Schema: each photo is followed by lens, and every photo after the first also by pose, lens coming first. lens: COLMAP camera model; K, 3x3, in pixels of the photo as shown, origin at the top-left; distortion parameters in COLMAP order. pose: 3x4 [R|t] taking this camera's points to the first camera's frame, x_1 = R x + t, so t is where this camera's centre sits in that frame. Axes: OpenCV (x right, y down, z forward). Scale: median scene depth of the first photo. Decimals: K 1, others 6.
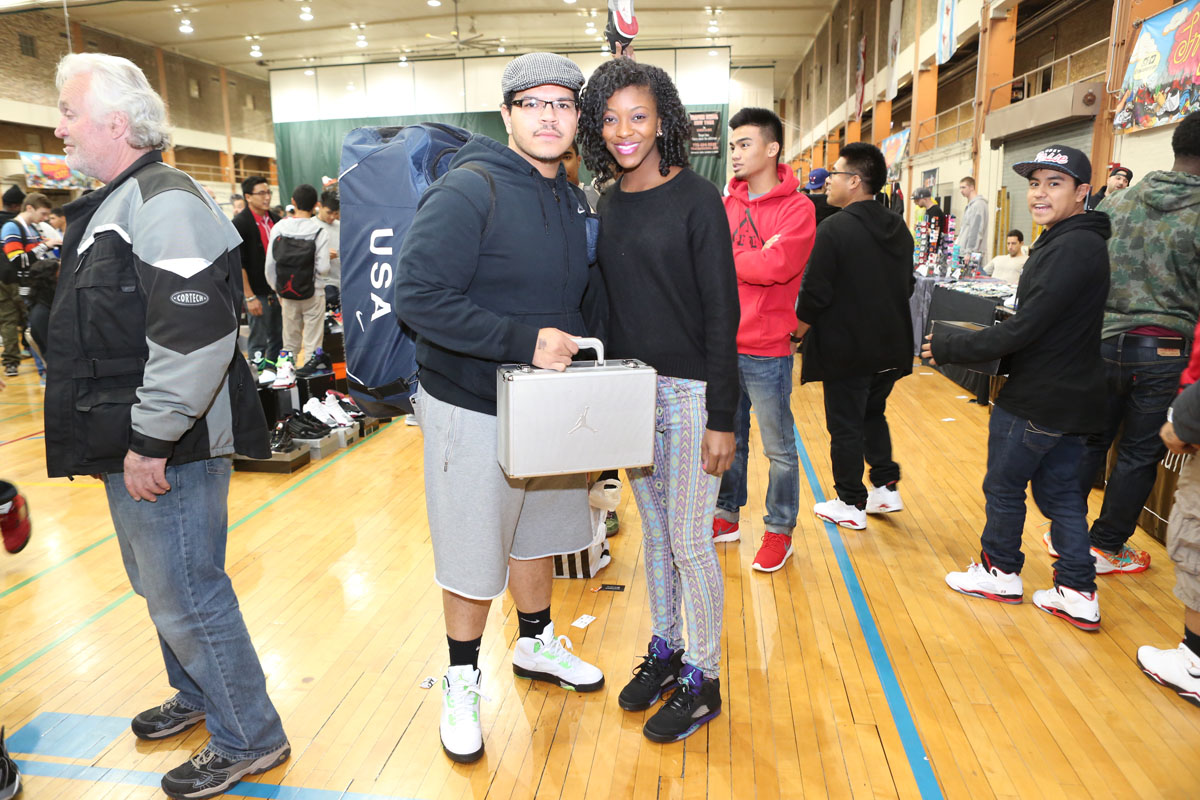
lens RADIAL K [[833.1, 0, 608.9], [0, 833.1, 401.0], [0, 0, 1]] dist [-0.090760, 0.059415]
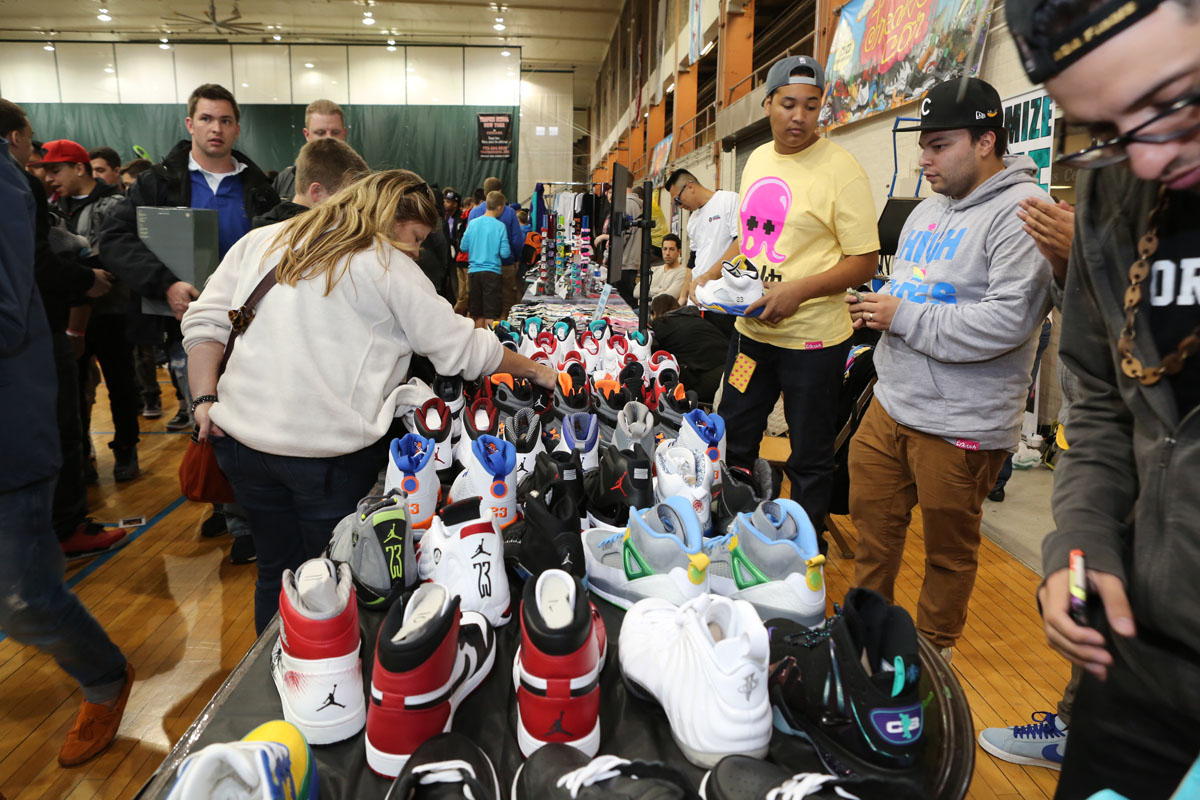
lens RADIAL K [[833.1, 0, 604.0], [0, 833.1, 407.0], [0, 0, 1]] dist [-0.090760, 0.059415]
pose [[0.981039, -0.013880, 0.193315, 0.051870], [0.014423, 0.999895, -0.001404, -0.007067], [-0.193275, 0.004165, 0.981136, 0.038254]]
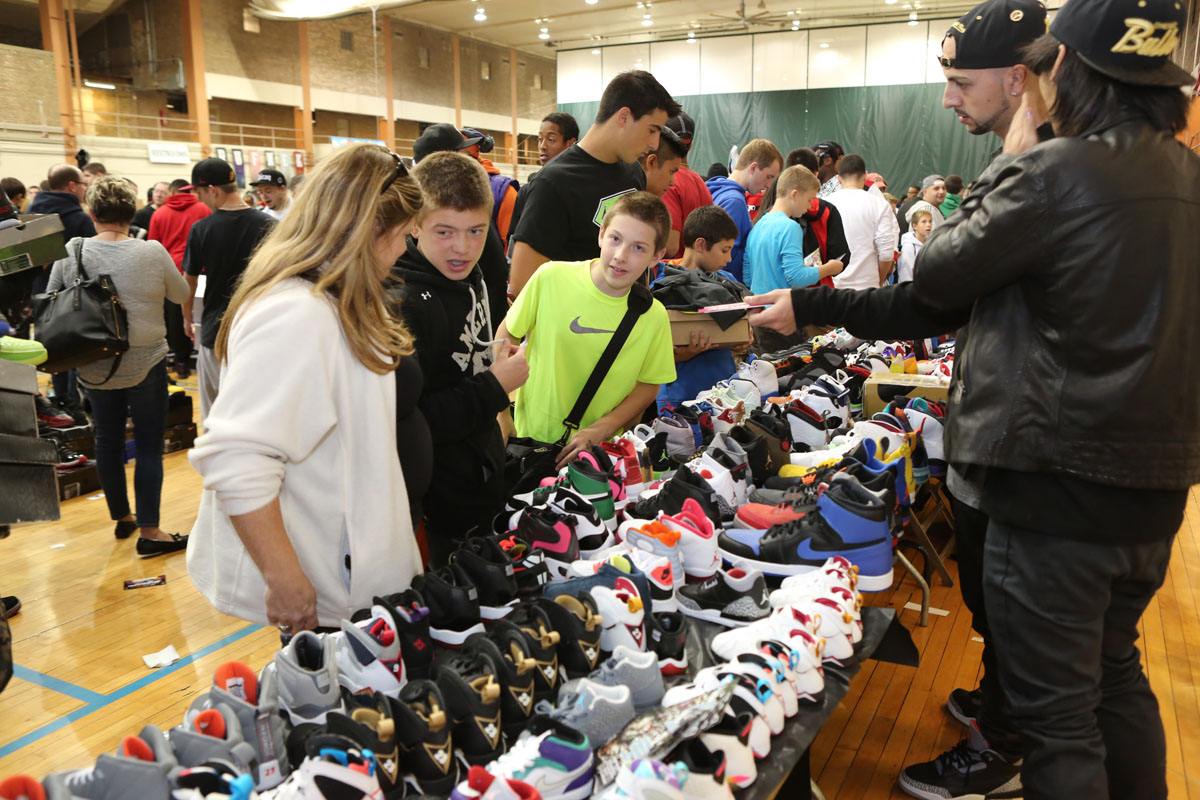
lens RADIAL K [[971.8, 0, 600.3], [0, 971.8, 401.8], [0, 0, 1]] dist [-0.068902, 0.058348]
pose [[0.942606, 0.077725, -0.324735, 0.048700], [-0.083500, 0.996500, -0.003861, 0.018070], [0.323298, 0.030755, 0.945797, -0.081317]]
